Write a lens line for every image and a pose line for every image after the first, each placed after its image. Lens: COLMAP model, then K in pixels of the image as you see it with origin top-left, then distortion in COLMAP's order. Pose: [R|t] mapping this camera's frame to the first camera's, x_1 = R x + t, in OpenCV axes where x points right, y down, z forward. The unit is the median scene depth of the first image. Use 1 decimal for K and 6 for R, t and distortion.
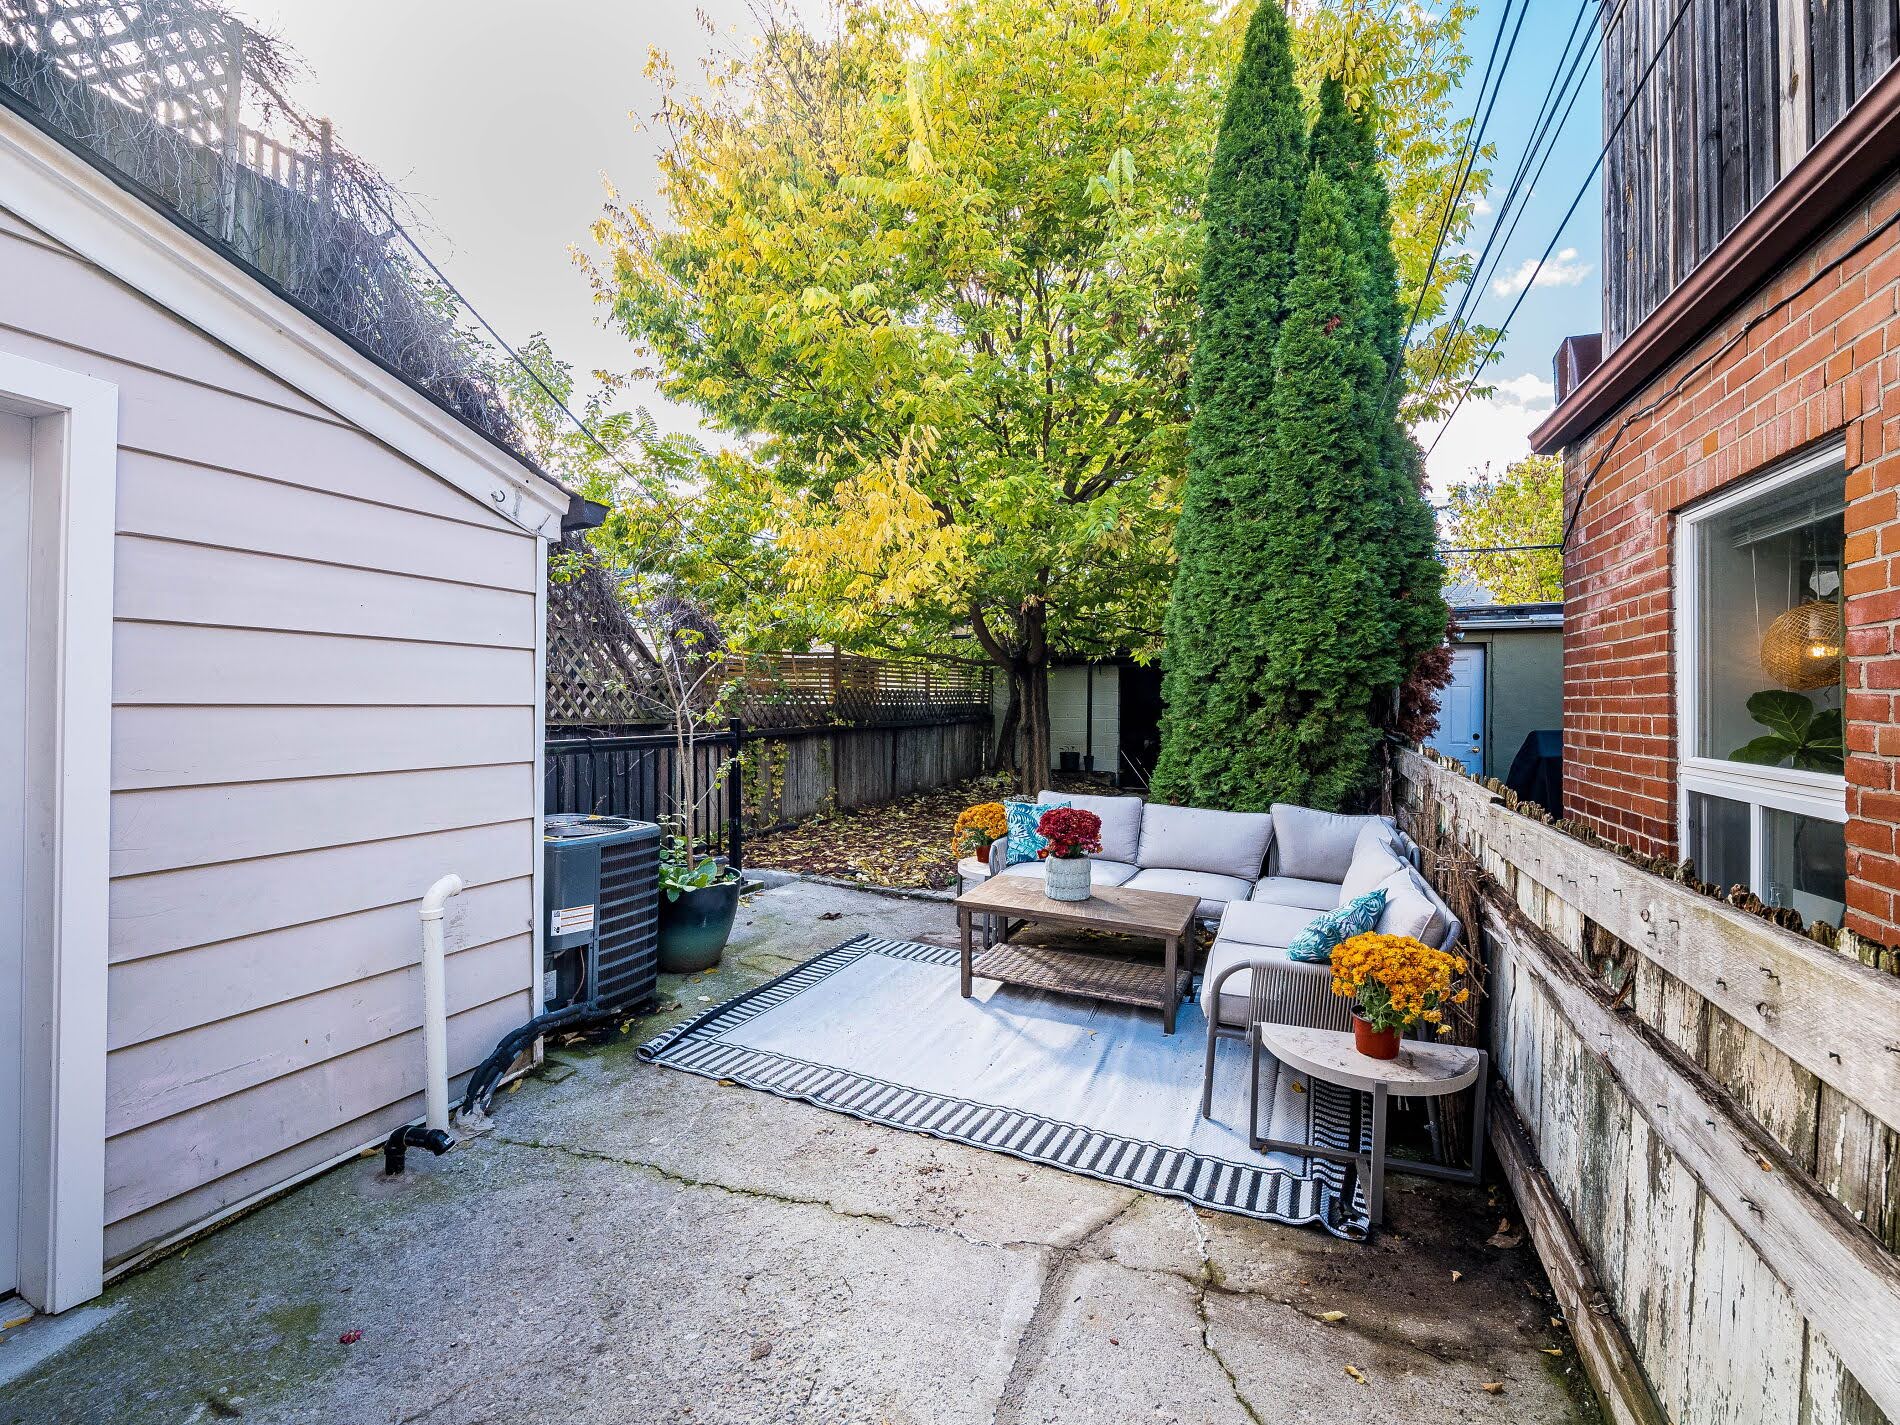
lens RADIAL K [[848.9, 0, 953.3], [0, 848.9, 710.4], [0, 0, 1]] dist [-0.004876, -0.000067]
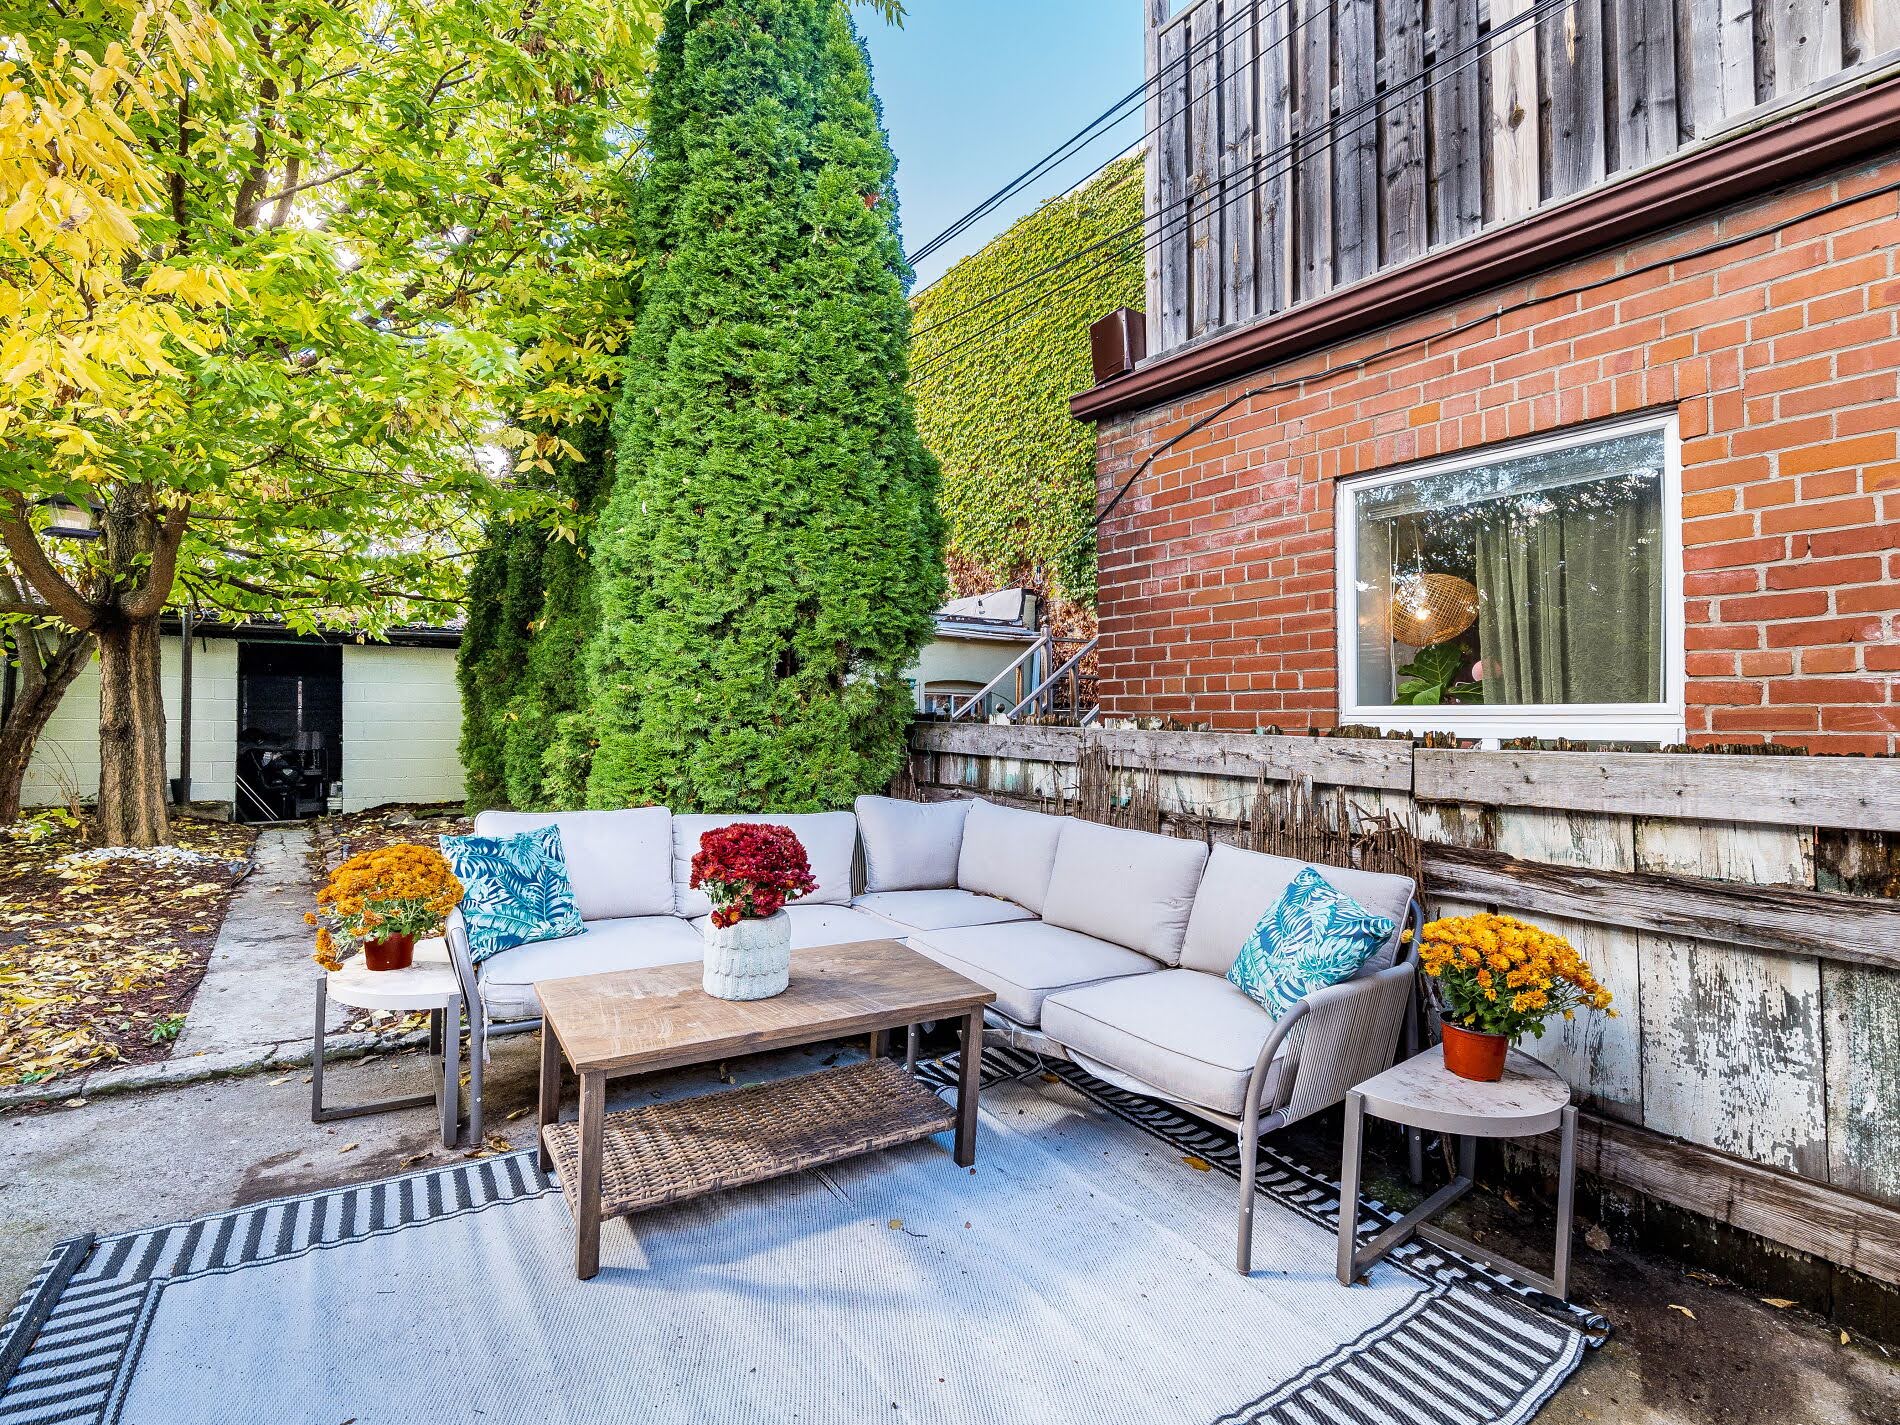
lens RADIAL K [[882.8, 0, 936.8], [0, 882.8, 714.3], [0, 0, 1]] dist [-0.010088, -0.000043]
pose [[0.552661, 0.003763, 0.833398, -0.214046], [0.005938, 0.999947, -0.008453, 0.041850], [-0.833385, 0.009620, 0.552609, 0.481377]]
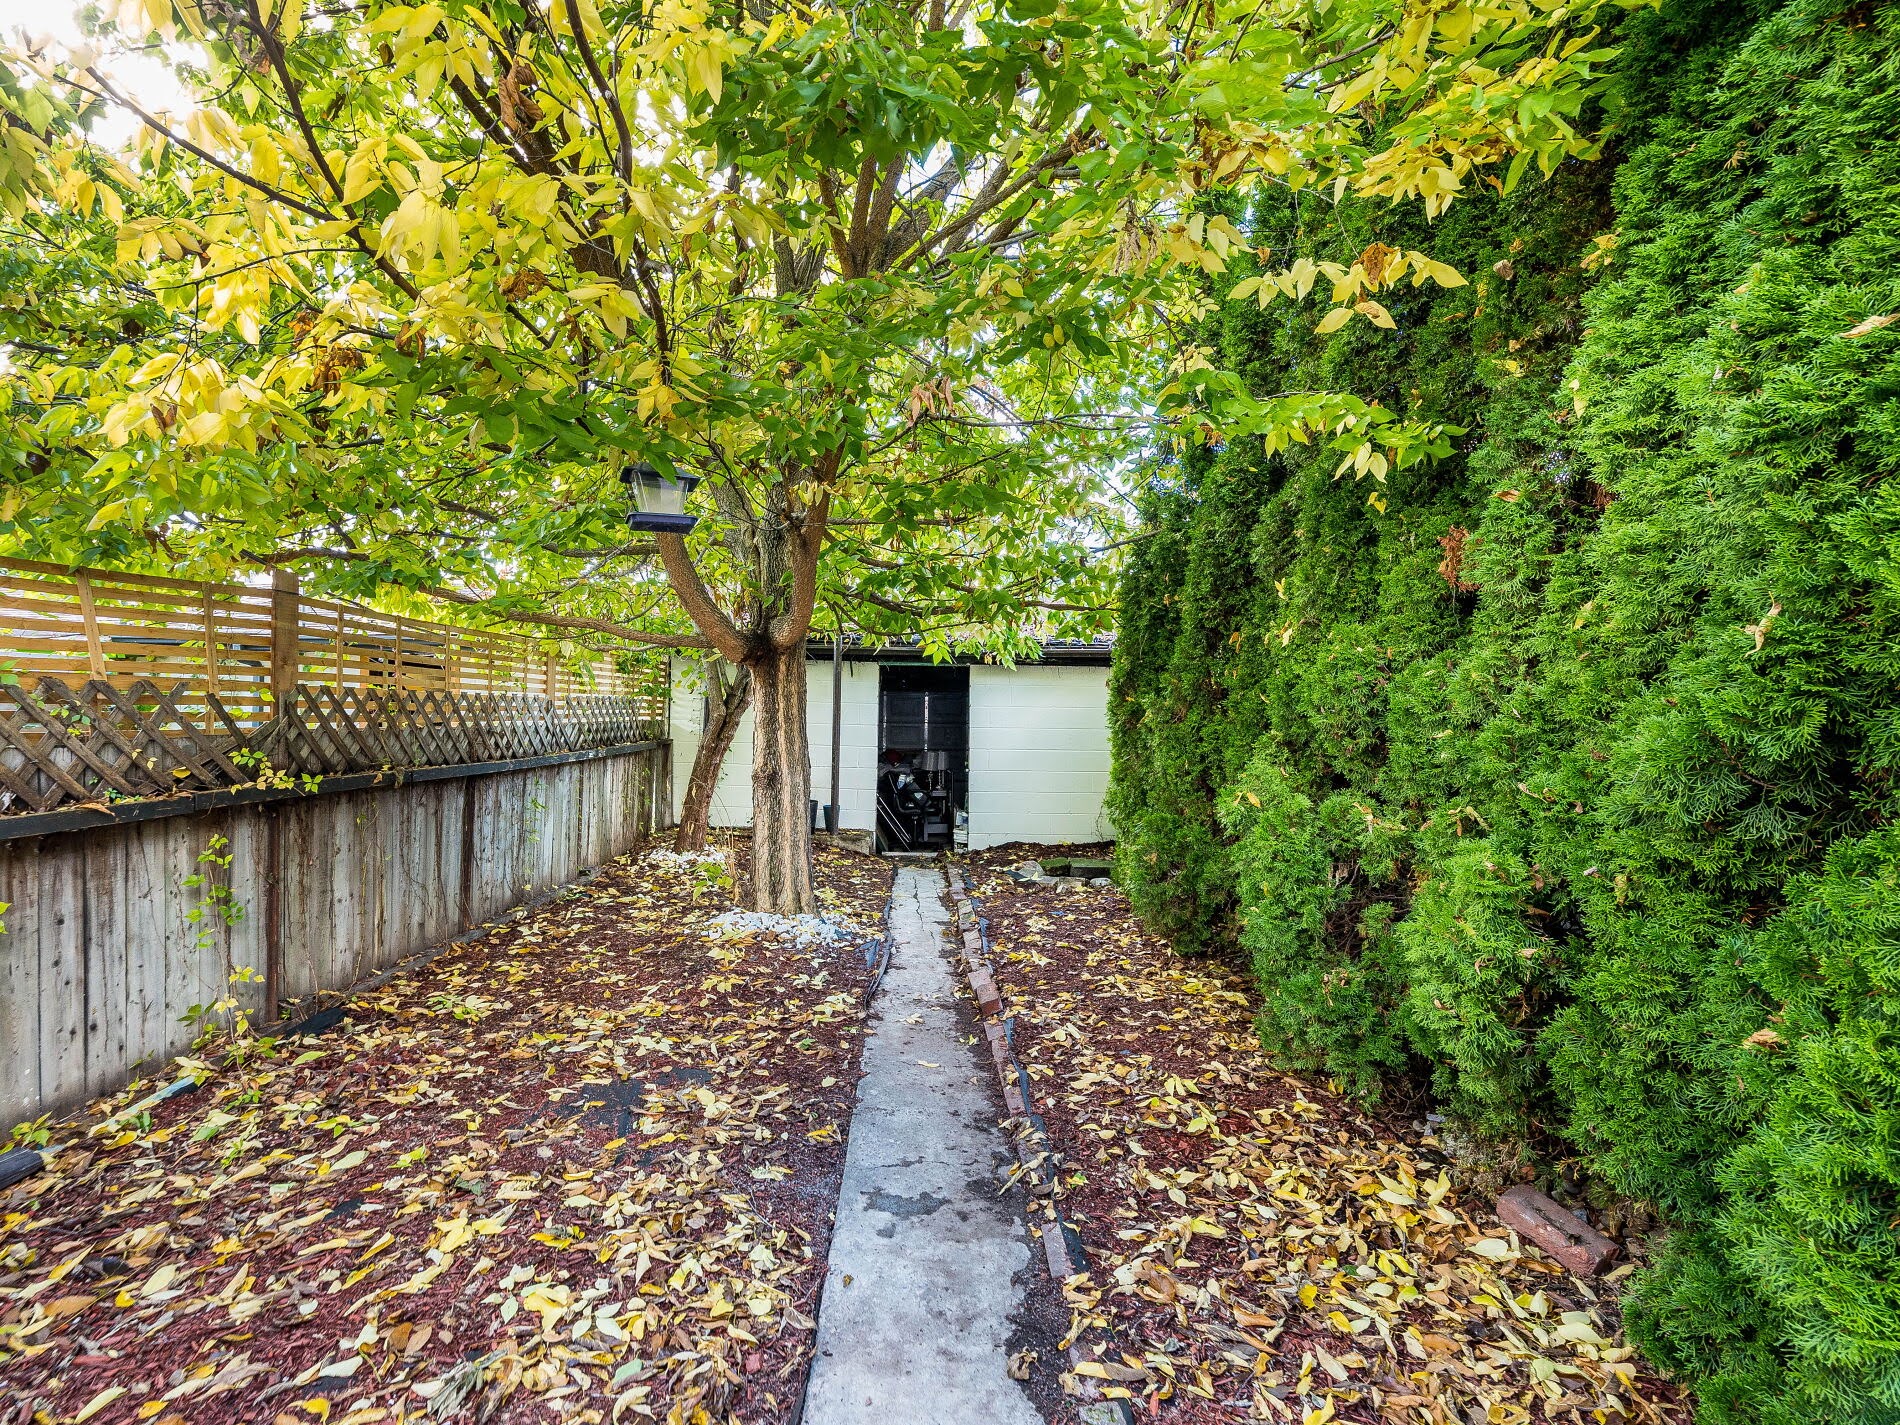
lens RADIAL K [[882.8, 0, 950.9], [0, 882.8, 713.7], [0, 0, 1]] dist [-0.010088, -0.000043]
pose [[0.924233, 0.011952, 0.381643, -0.024091], [-0.009376, 0.999919, -0.008608, -0.025430], [-0.381715, 0.004377, 0.924270, 1.054264]]
